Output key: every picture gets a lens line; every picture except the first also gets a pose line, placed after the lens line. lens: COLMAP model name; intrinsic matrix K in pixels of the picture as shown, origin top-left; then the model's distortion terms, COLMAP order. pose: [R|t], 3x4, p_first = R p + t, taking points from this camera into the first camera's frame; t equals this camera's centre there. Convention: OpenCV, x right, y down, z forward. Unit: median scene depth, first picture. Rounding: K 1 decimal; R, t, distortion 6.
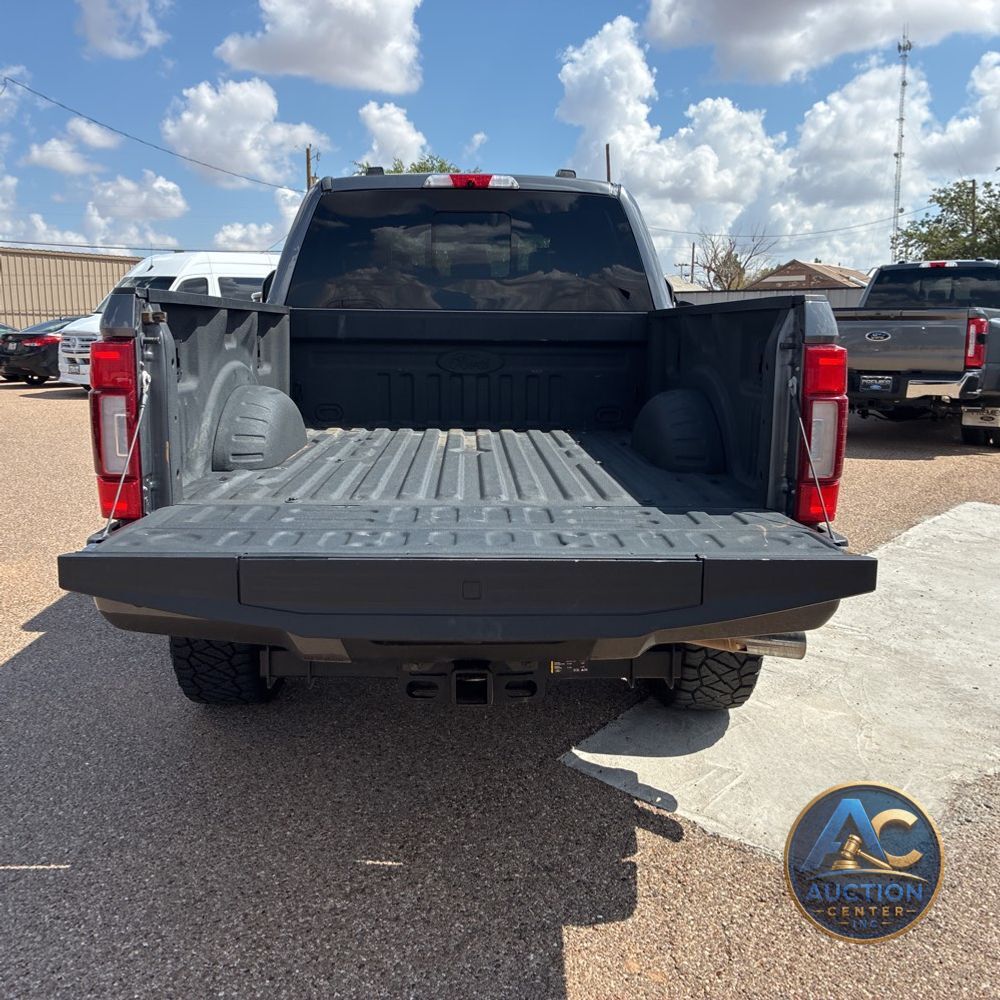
lens RADIAL K [[1036.7, 0, 499.9], [0, 1036.7, 514.4], [0, 0, 1]] dist [-0.000328, 0.020965]
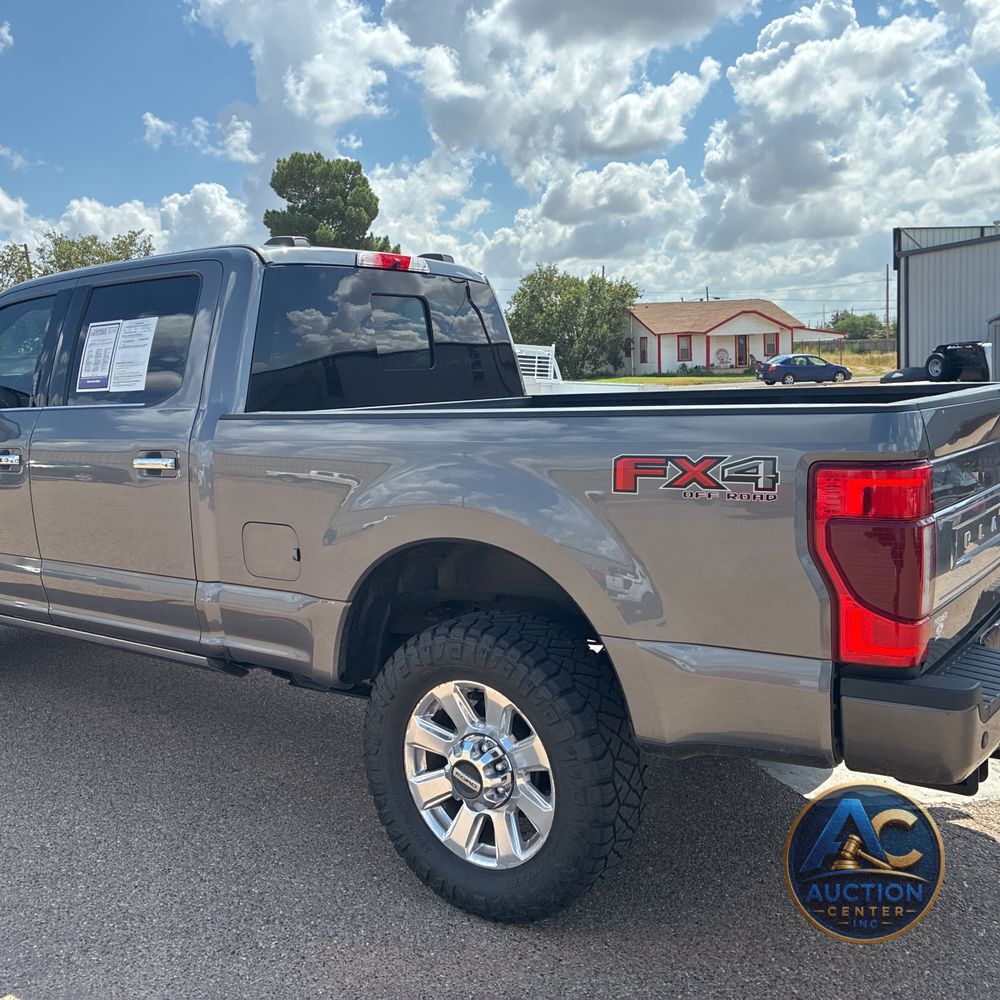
lens RADIAL K [[1046.2, 0, 517.8], [0, 1046.2, 498.3], [0, 0, 1]] dist [-0.004757, 0.016384]
pose [[0.599076, -0.128675, 0.790285, -0.039393], [0.185146, 0.982515, 0.019624, -0.006641], [-0.778992, 0.134562, 0.612425, 0.021772]]
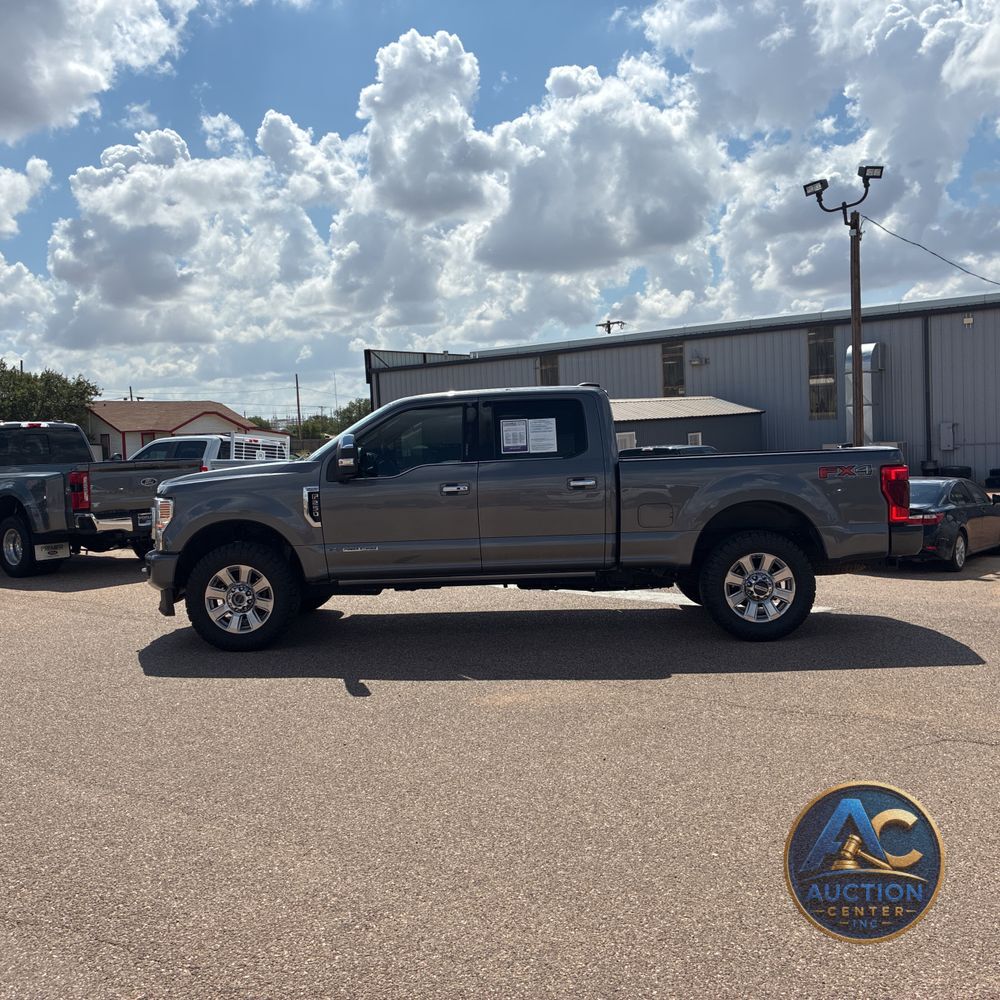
lens RADIAL K [[987.2, 0, 478.9], [0, 987.2, 498.5], [0, 0, 1]] dist [0.082812, -0.002239]
pose [[0.067404, -0.066439, 0.995511, -0.123061], [0.218839, 0.974468, 0.050218, -0.017536], [-0.973430, 0.214472, 0.080223, 0.072525]]
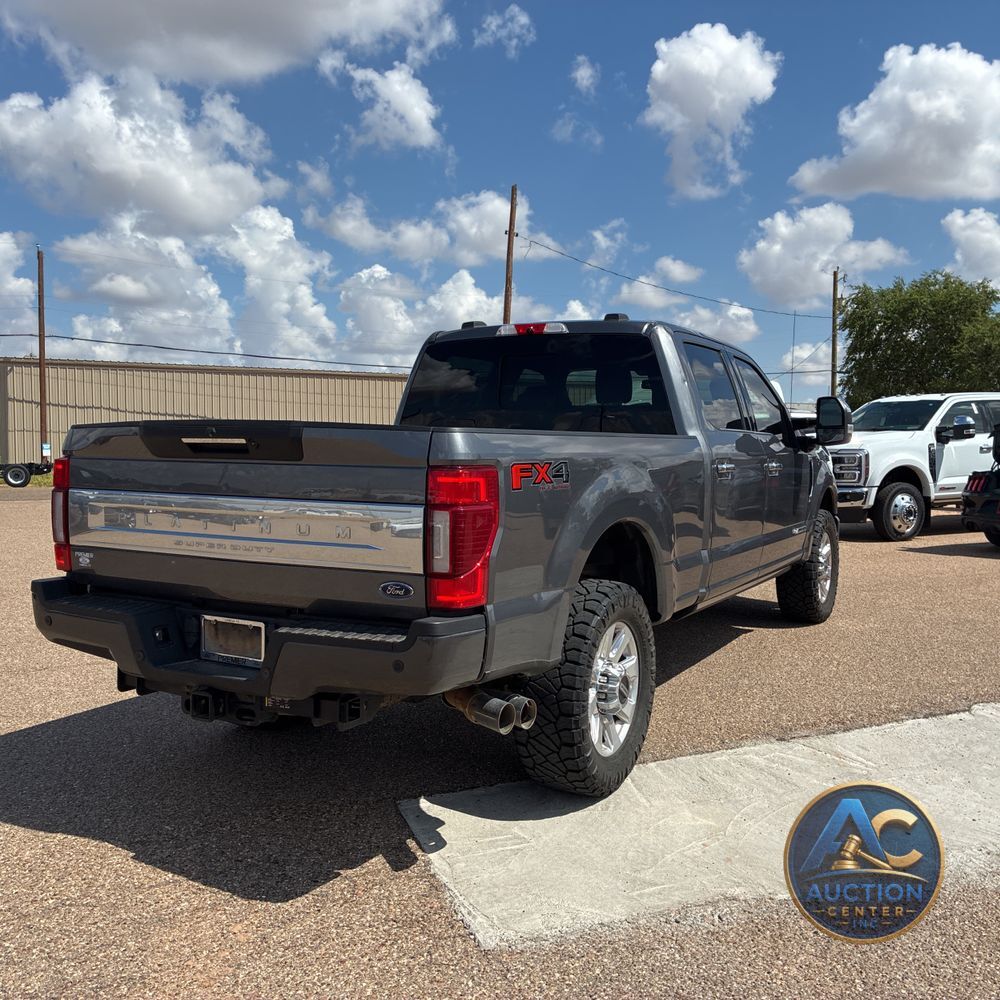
lens RADIAL K [[1059.3, 0, 500.0], [0, 1059.3, 500.0], [0, 0, 1]] dist [0.025013, 0.004655]
pose [[0.854759, 0.024098, -0.518465, 0.032418], [-0.089695, 0.990750, -0.101826, 0.000102], [0.511216, 0.133540, 0.849014, -0.001643]]
